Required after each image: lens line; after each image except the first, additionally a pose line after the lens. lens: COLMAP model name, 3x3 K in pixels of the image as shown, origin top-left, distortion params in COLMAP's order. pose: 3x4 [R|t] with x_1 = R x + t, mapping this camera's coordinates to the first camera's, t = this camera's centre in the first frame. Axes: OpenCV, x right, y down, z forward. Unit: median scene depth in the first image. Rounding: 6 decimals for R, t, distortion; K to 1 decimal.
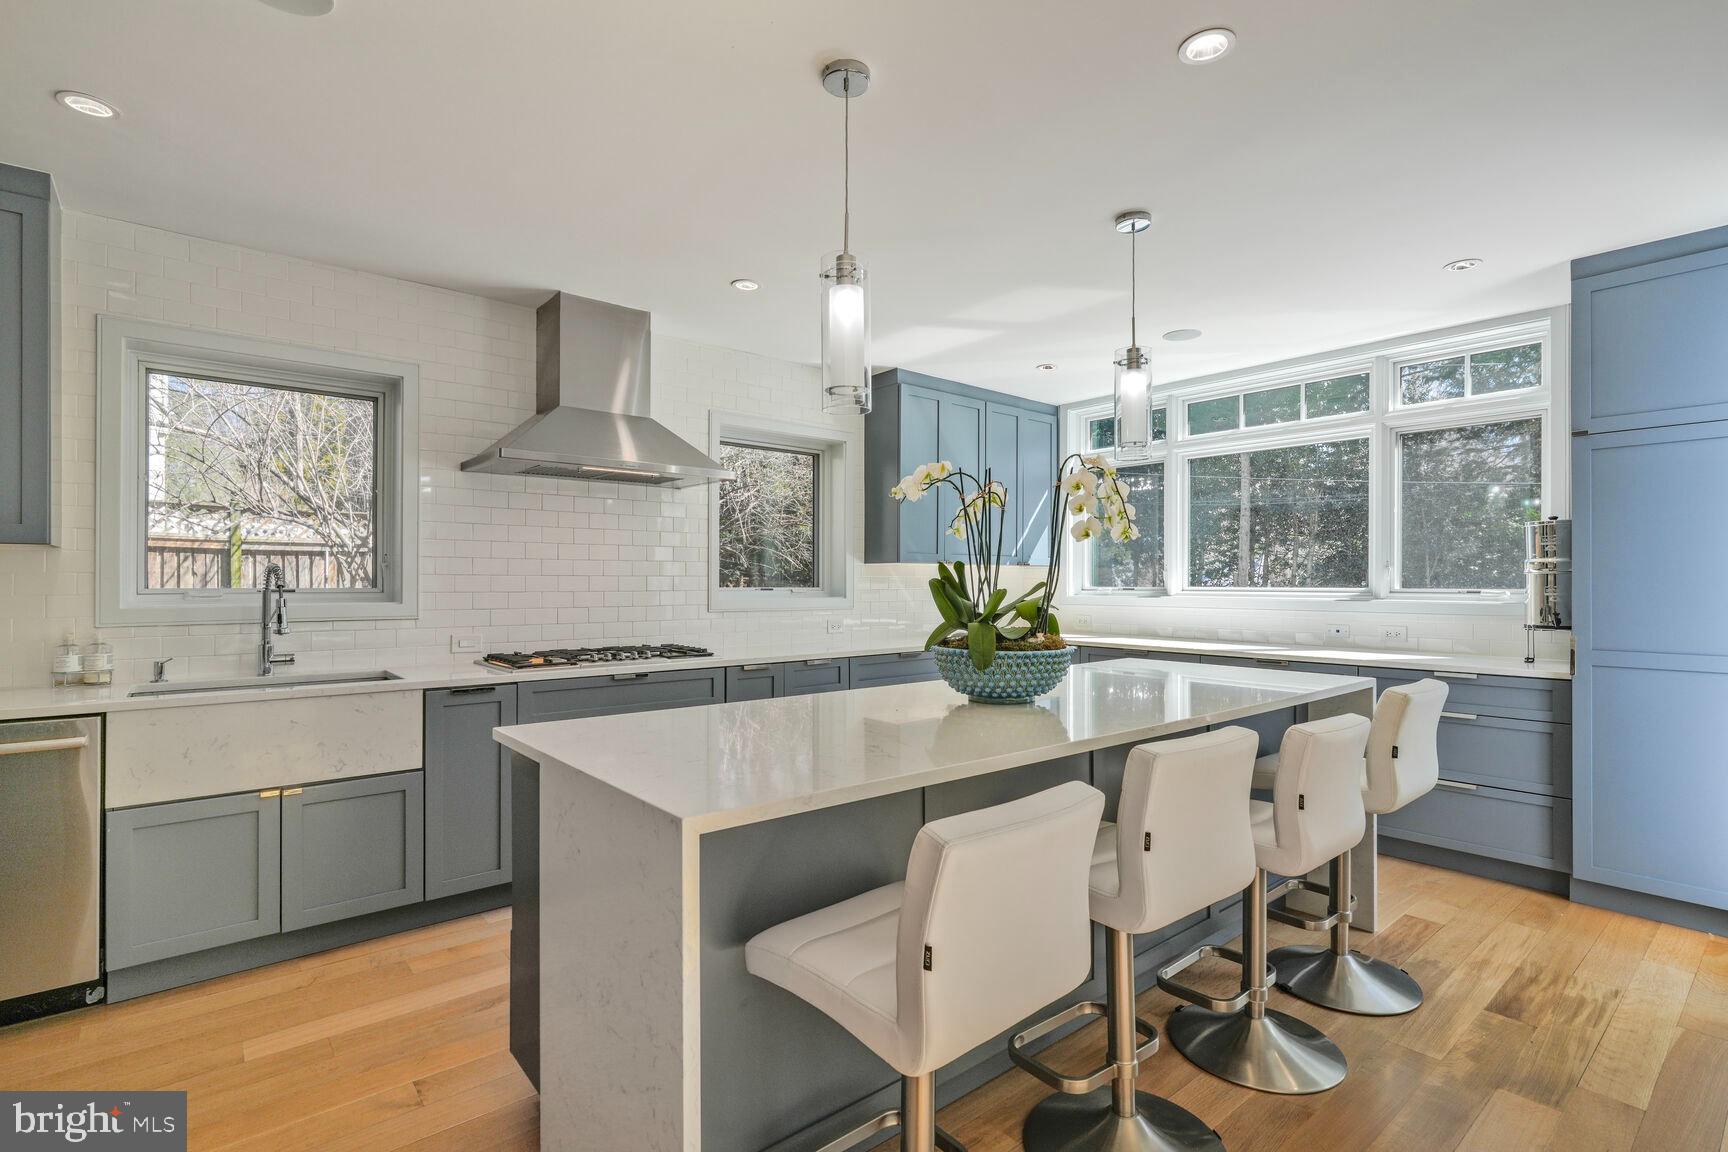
lens RADIAL K [[805.1, 0, 847.6], [0, 805.1, 585.3], [0, 0, 1]] dist [-0.002918, 0.001166]
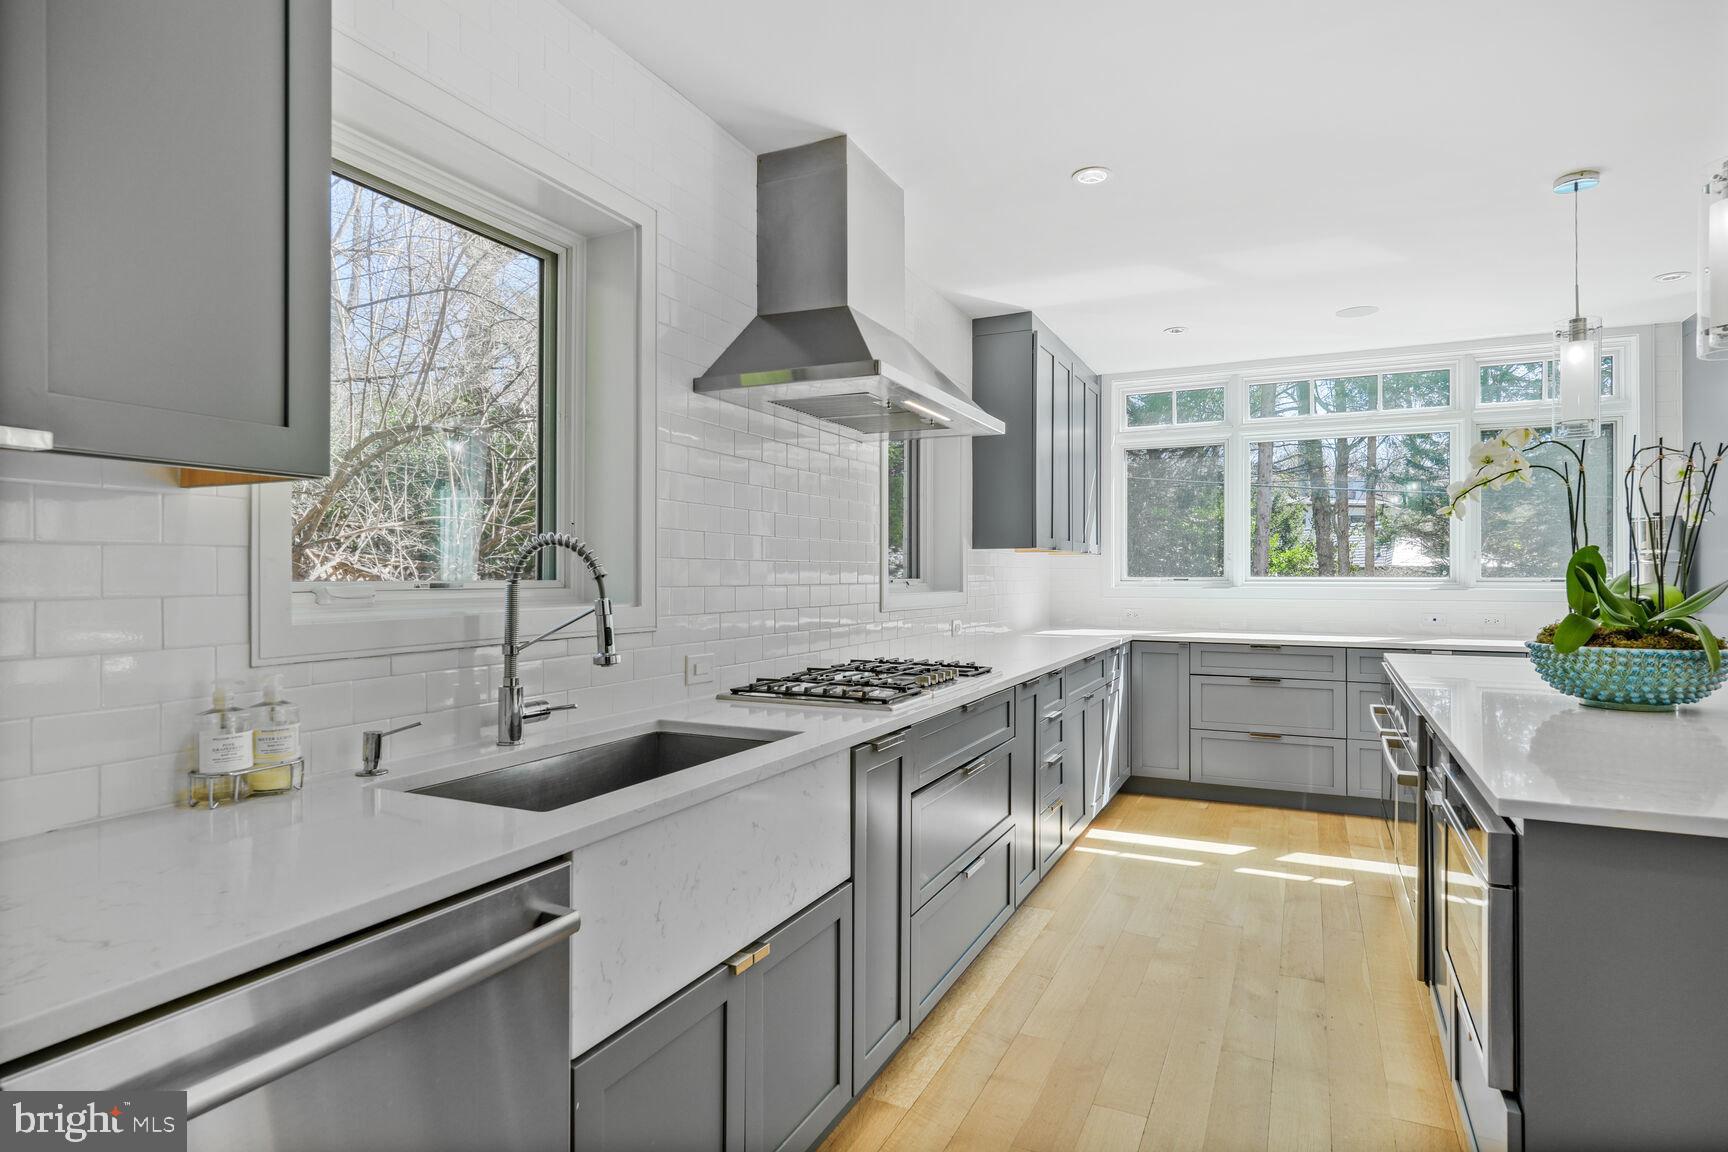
lens RADIAL K [[926.0, 0, 866.1], [0, 926.0, 572.4], [0, 0, 1]] dist [-0.006133, 0.002266]
pose [[0.904903, -0.000369, 0.425617, -0.661123], [0.002123, 0.999991, -0.003648, 0.000321], [-0.425612, 0.004204, 0.904896, 0.293399]]
